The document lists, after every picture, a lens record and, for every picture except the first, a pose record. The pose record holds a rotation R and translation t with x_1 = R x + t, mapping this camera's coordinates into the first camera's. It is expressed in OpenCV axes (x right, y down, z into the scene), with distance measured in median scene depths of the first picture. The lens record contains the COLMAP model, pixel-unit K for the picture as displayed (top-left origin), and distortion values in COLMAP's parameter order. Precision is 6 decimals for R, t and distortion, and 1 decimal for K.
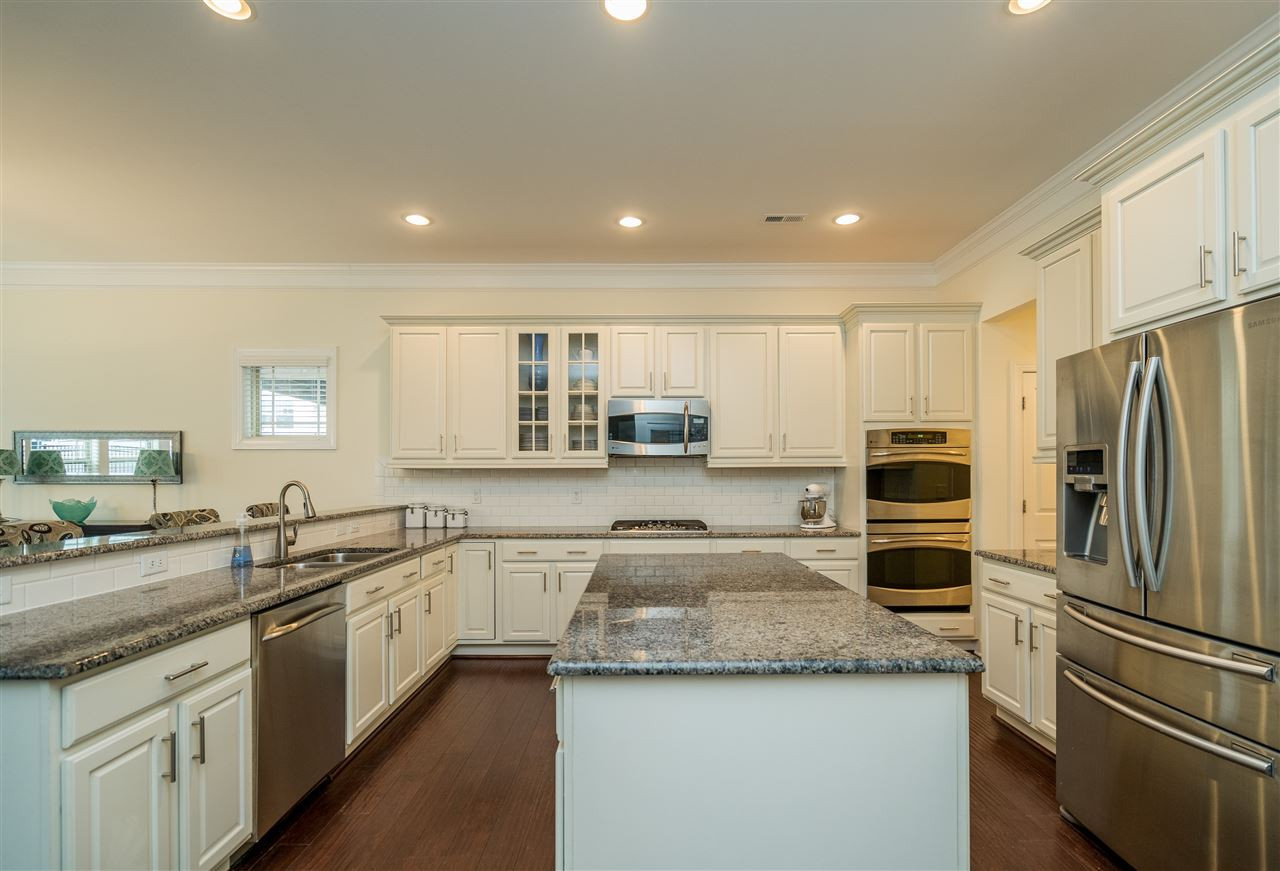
lens RADIAL K [[605.4, 0, 634.8], [0, 605.4, 475.6], [0, 0, 1]] dist [-0.018206, 0.001274]
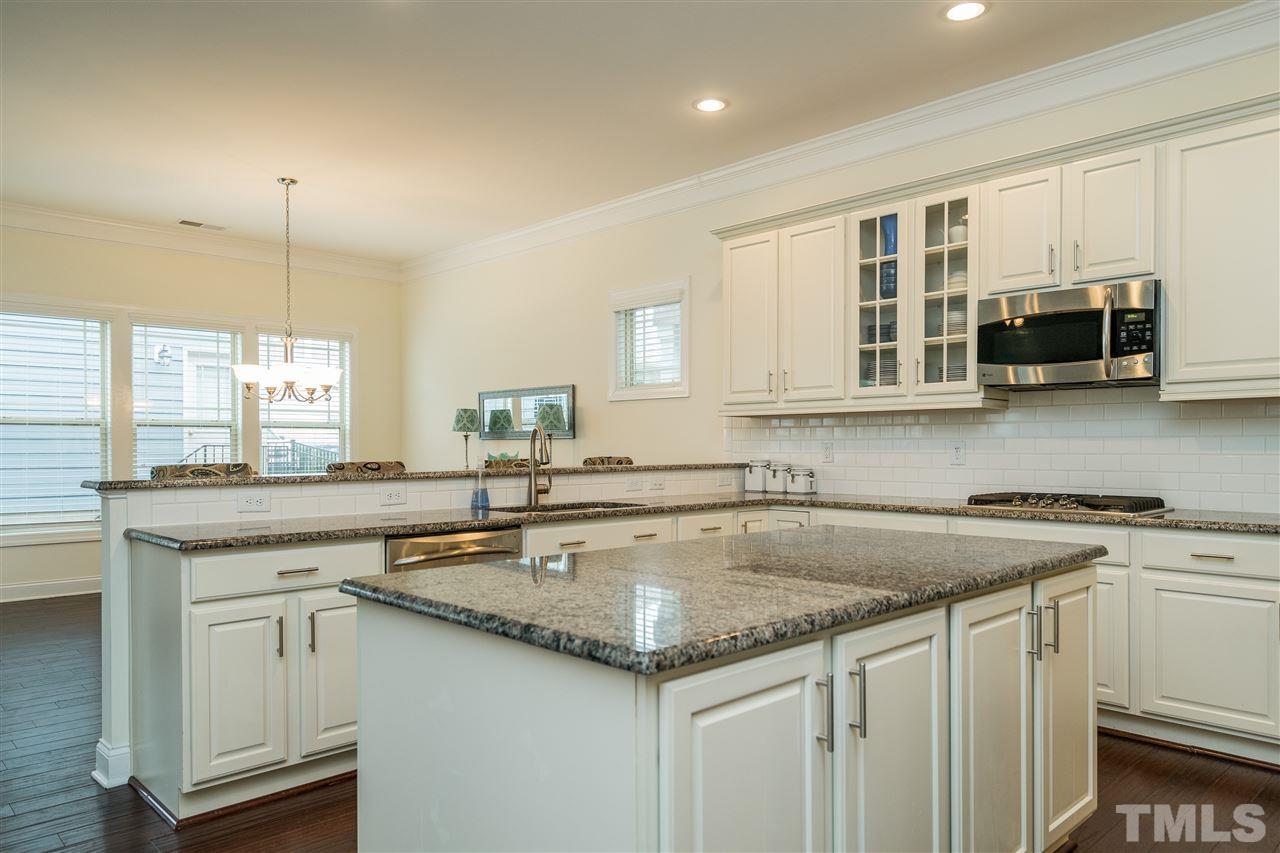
lens RADIAL K [[863.4, 0, 608.5], [0, 863.4, 448.0], [0, 0, 1]] dist [-0.006330, 0.000178]
pose [[0.670636, 0.003642, -0.741778, 0.363252], [0.000002, 0.999988, 0.004912, 0.024989], [0.741787, -0.003295, 0.670628, 0.108249]]
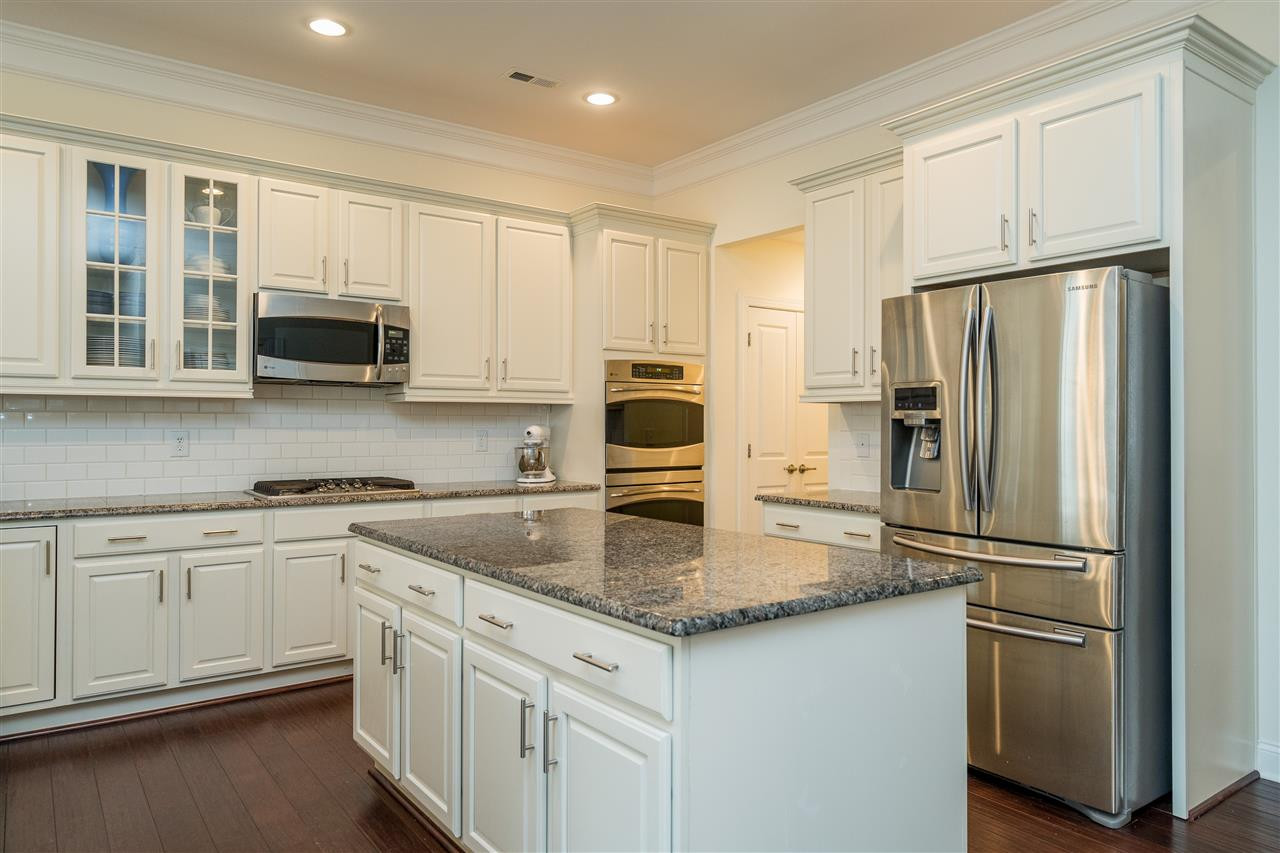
lens RADIAL K [[863.4, 0, 640.3], [0, 863.4, 421.0], [0, 0, 1]] dist [-0.006330, 0.000178]
pose [[0.798682, 0.008725, 0.601691, -0.265183], [-0.006022, 0.999961, -0.006506, 0.014205], [-0.601724, 0.001573, 0.798703, 0.033451]]
